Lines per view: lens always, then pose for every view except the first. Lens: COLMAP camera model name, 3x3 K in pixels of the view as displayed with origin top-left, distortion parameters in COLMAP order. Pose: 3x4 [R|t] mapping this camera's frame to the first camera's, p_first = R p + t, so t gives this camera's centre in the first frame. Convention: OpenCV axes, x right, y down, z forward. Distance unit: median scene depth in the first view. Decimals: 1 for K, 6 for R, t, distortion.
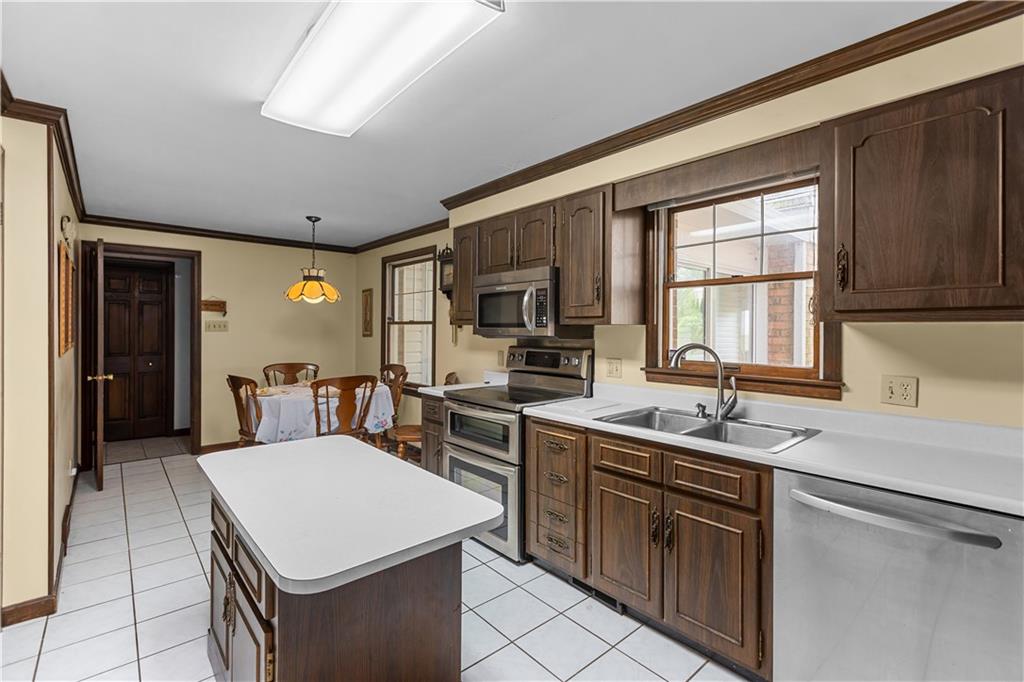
lens RADIAL K [[469.2, 0, 518.9], [0, 469.2, 328.2], [0, 0, 1]] dist [-0.002582, -0.000642]
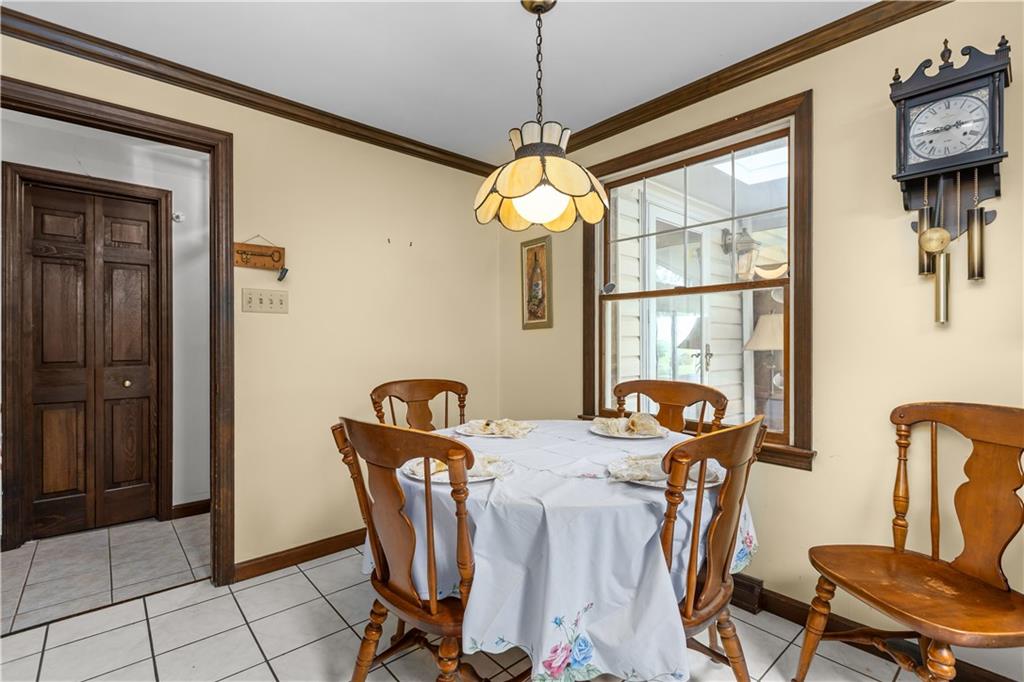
lens RADIAL K [[472.3, 0, 512.0], [0, 472.3, 341.0], [0, 0, 1]] dist [0.002382, 0.000175]
pose [[0.999970, -0.006866, -0.003656, -0.394564], [0.006865, 0.999976, -0.000053, 0.036208], [0.003656, 0.000028, 0.999993, 0.526282]]
